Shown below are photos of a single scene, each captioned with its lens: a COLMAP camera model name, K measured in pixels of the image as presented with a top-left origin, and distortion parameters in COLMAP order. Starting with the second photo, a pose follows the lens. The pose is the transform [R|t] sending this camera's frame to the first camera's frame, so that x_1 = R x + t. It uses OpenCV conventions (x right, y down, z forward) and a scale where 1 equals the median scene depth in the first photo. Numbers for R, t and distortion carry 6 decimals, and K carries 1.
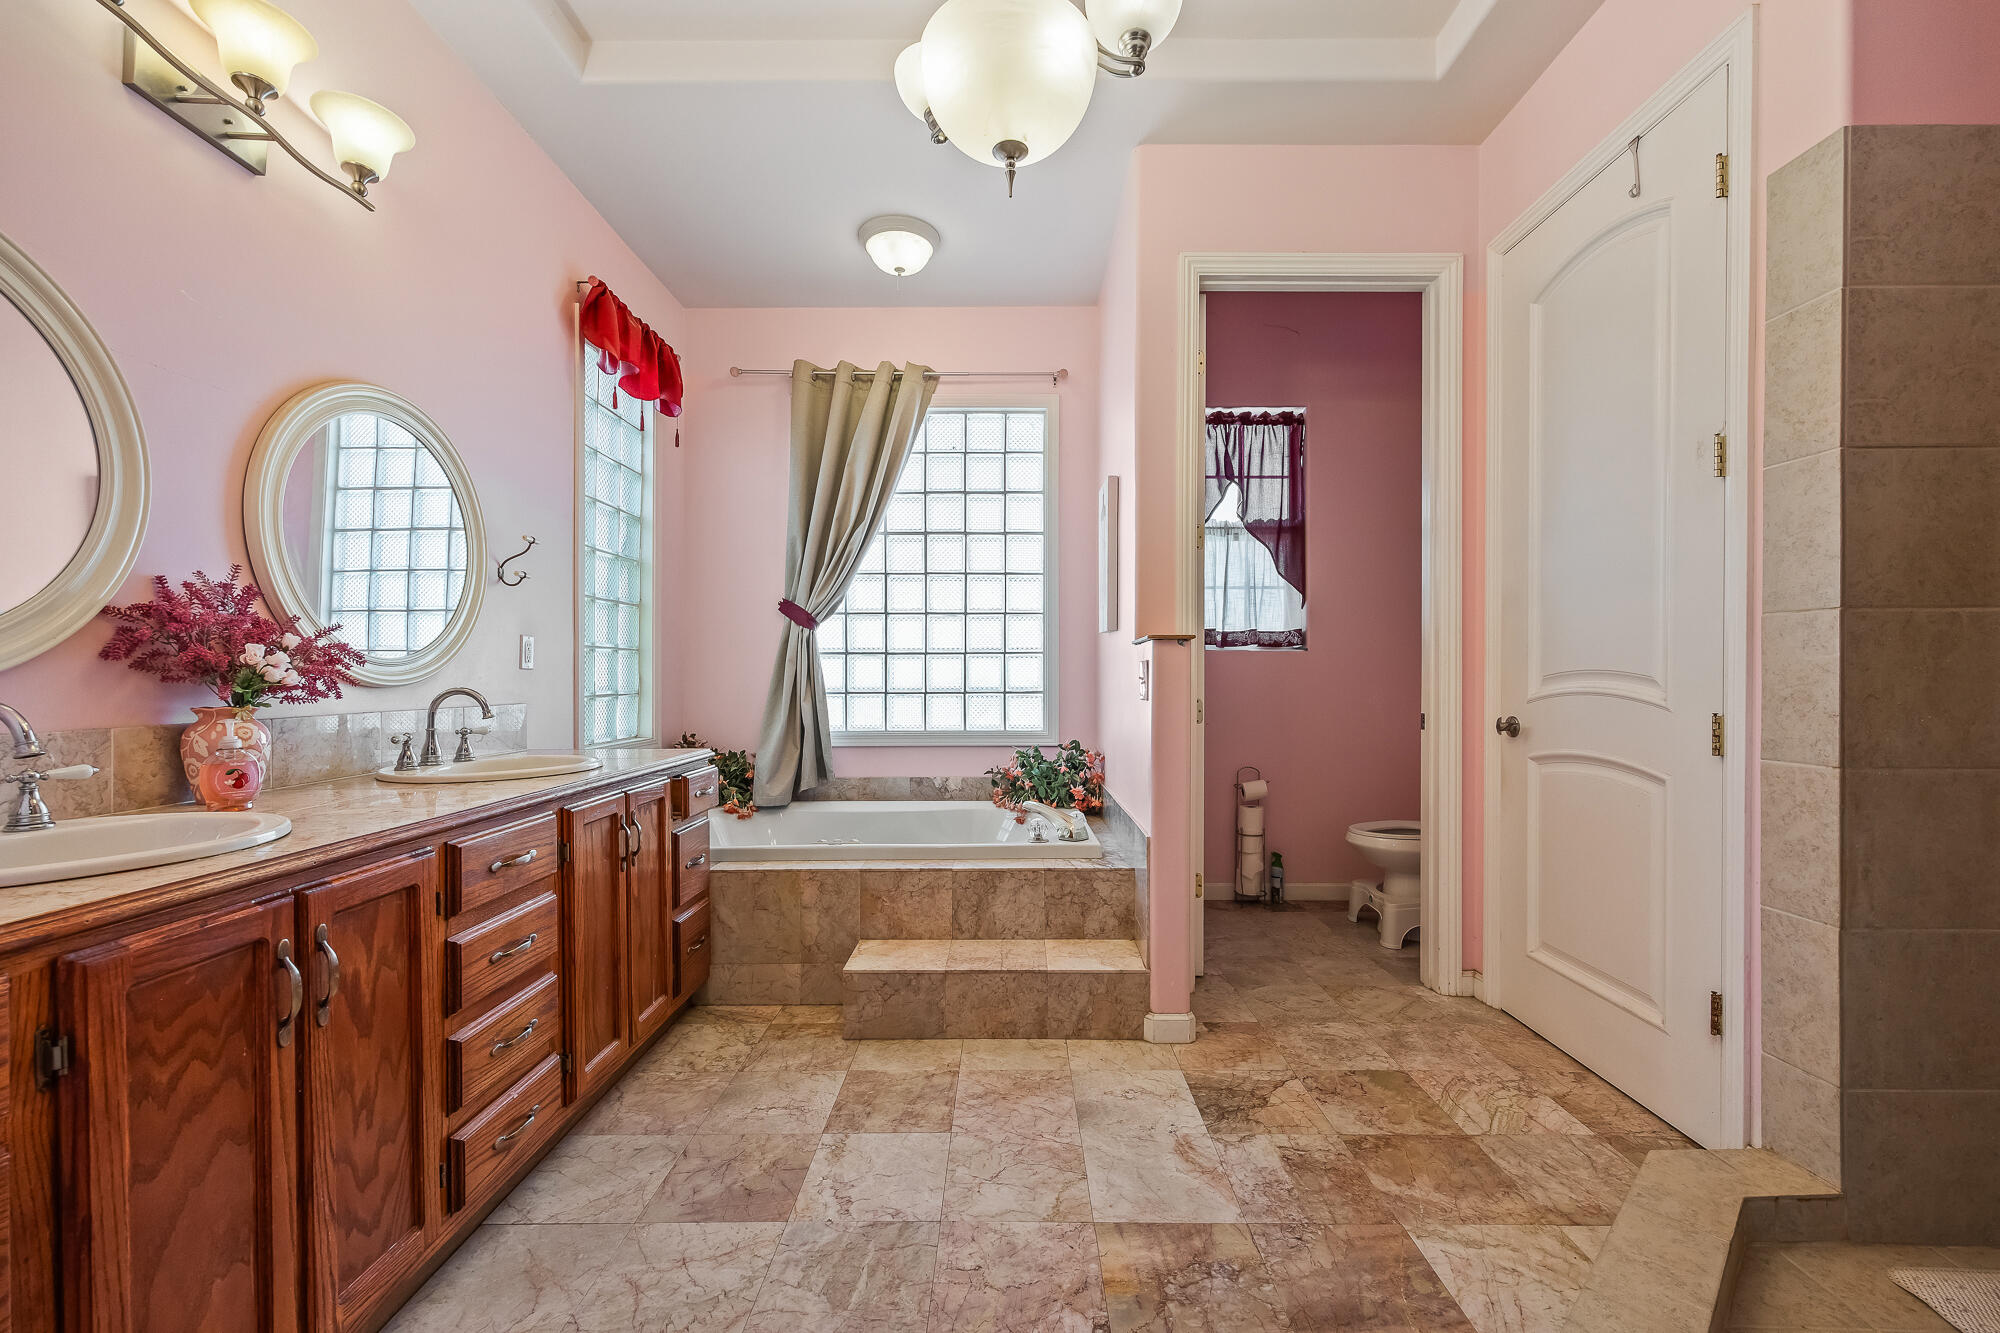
lens RADIAL K [[817.6, 0, 999.3], [0, 817.6, 674.9], [0, 0, 1]] dist [0.001997, -0.000488]
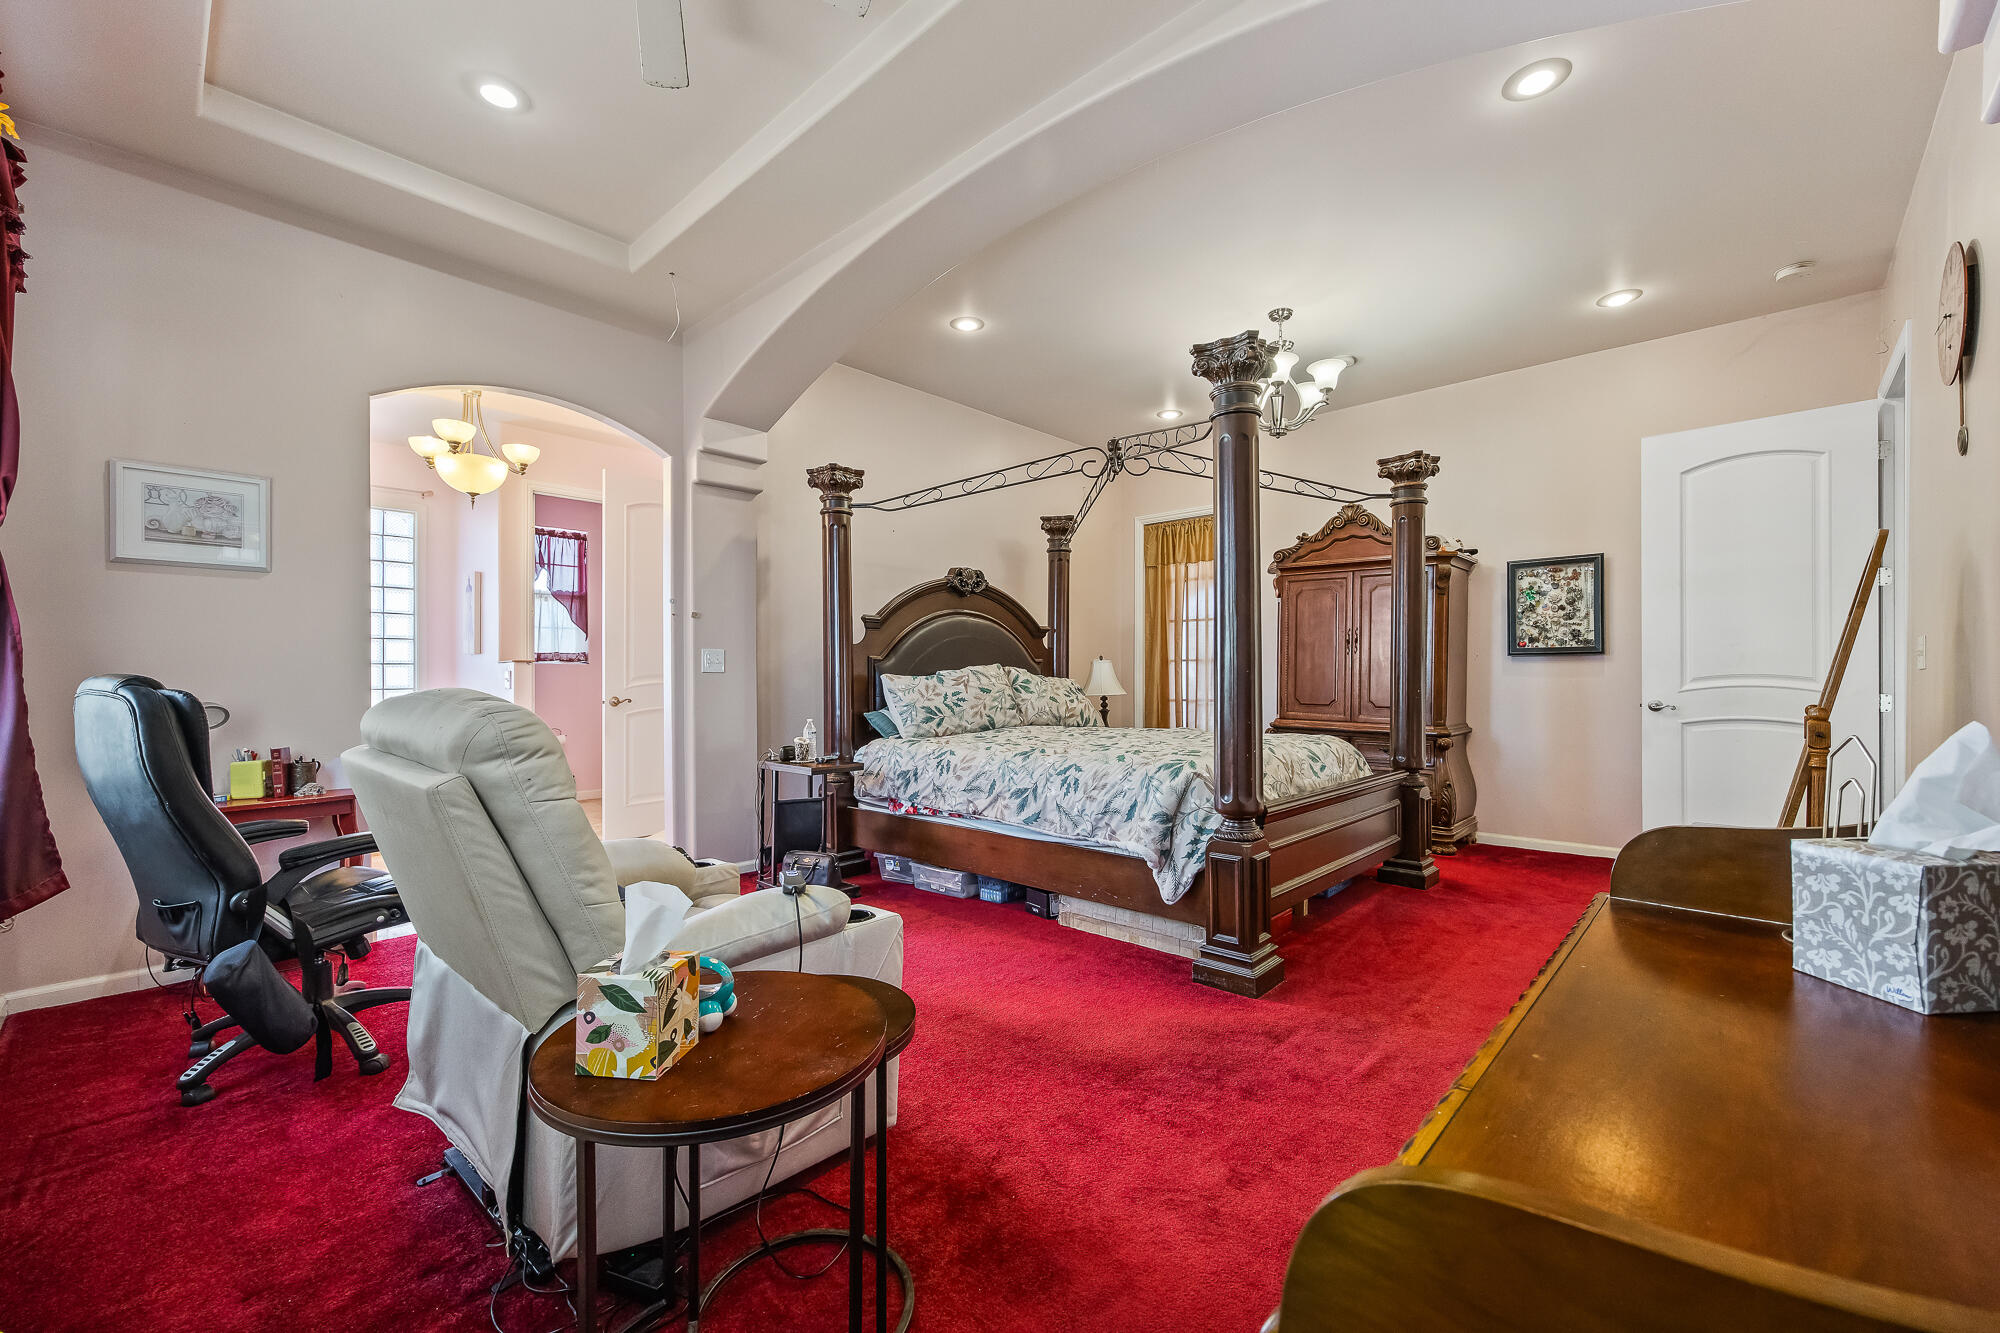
lens RADIAL K [[817.6, 0, 1000.5], [0, 817.6, 670.9], [0, 0, 1]] dist [0.001997, -0.000488]
pose [[0.683917, 0.001019, 0.729559, -0.329086], [0.003743, 0.999981, -0.004906, -0.001350], [-0.729550, 0.006087, 0.683900, -0.926323]]
